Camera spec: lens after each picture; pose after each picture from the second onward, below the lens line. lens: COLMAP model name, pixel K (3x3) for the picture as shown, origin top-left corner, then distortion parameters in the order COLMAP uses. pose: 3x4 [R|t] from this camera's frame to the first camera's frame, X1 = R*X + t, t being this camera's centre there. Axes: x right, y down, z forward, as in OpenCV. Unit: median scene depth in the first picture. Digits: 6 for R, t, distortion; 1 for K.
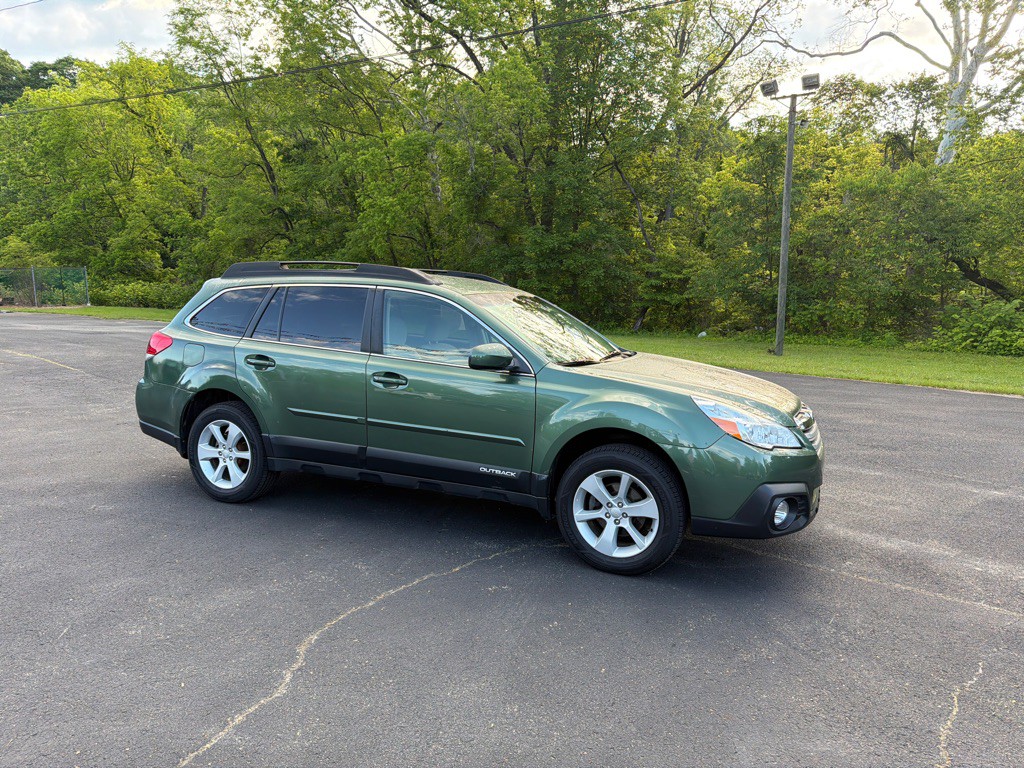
lens RADIAL K [[708.3, 0, 512.0], [0, 708.3, 384.0], [0, 0, 1]] dist [0.094997, -0.126430]
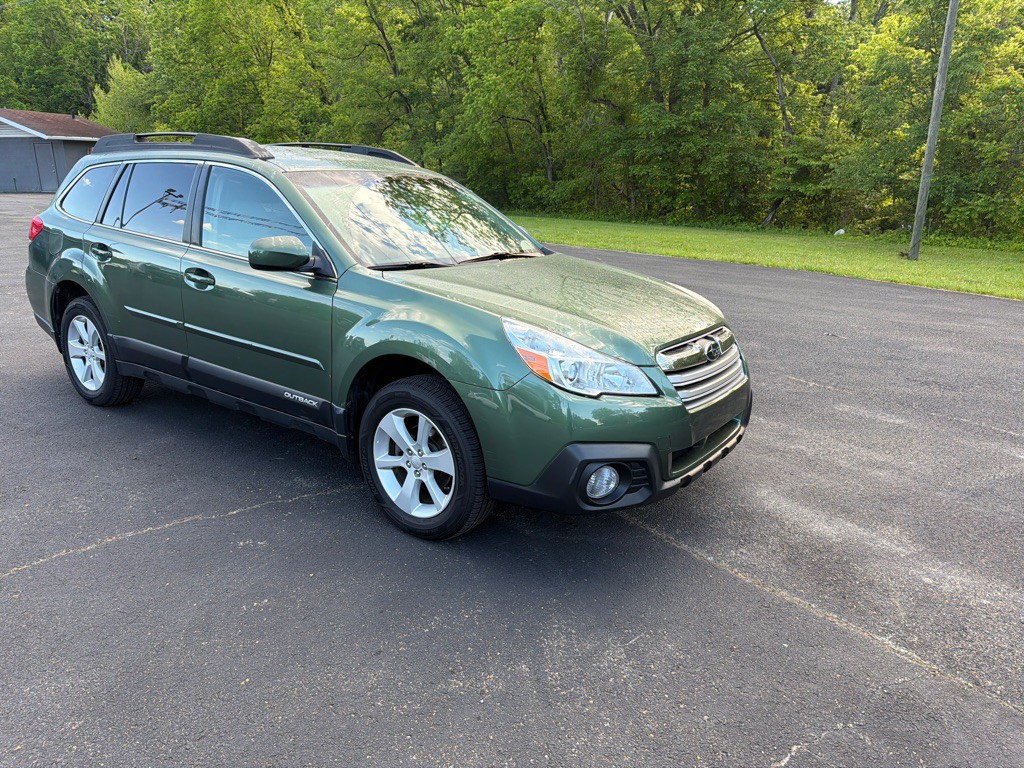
lens RADIAL K [[713.8, 0, 512.0], [0, 713.8, 384.0], [0, 0, 1]] dist [0.043201, -0.061710]
pose [[0.978267, 0.064285, -0.197132, 0.322055], [-0.034841, 0.988171, 0.149343, -0.019554], [0.204401, -0.139229, 0.968935, 0.224120]]
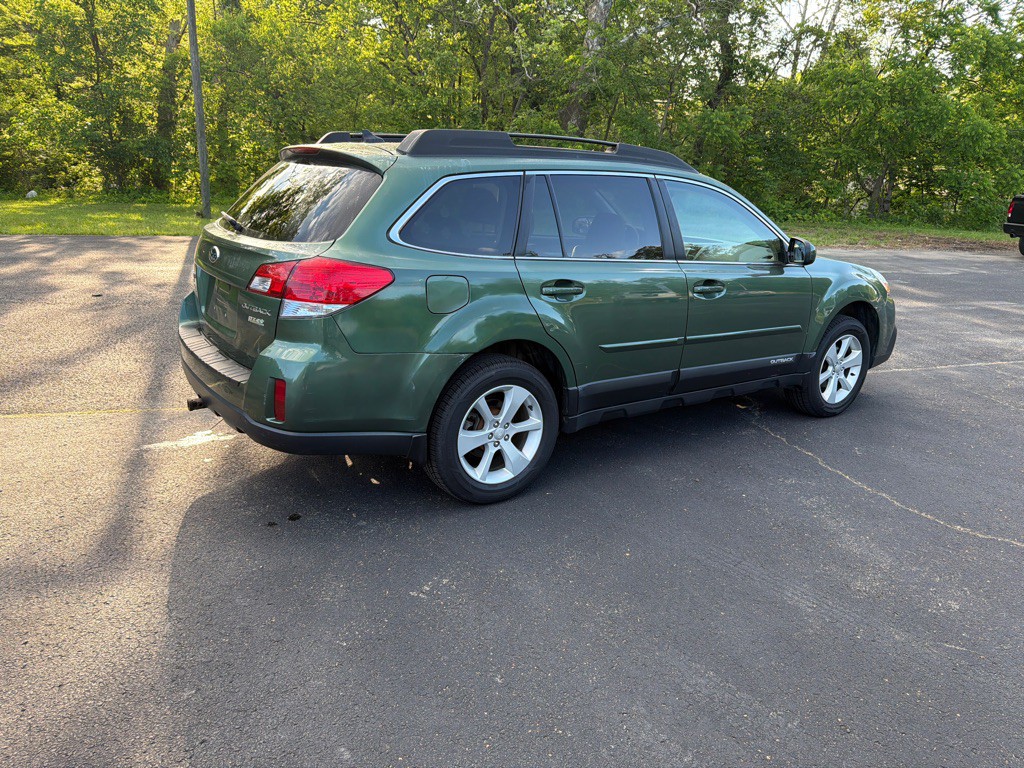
lens RADIAL K [[713.8, 0, 512.0], [0, 713.8, 384.0], [0, 0, 1]] dist [0.043201, -0.061710]
pose [[0.529974, -0.245118, 0.811816, -0.956054], [0.071997, 0.966863, 0.244932, -0.114643], [-0.844952, -0.071359, 0.530060, 0.659961]]
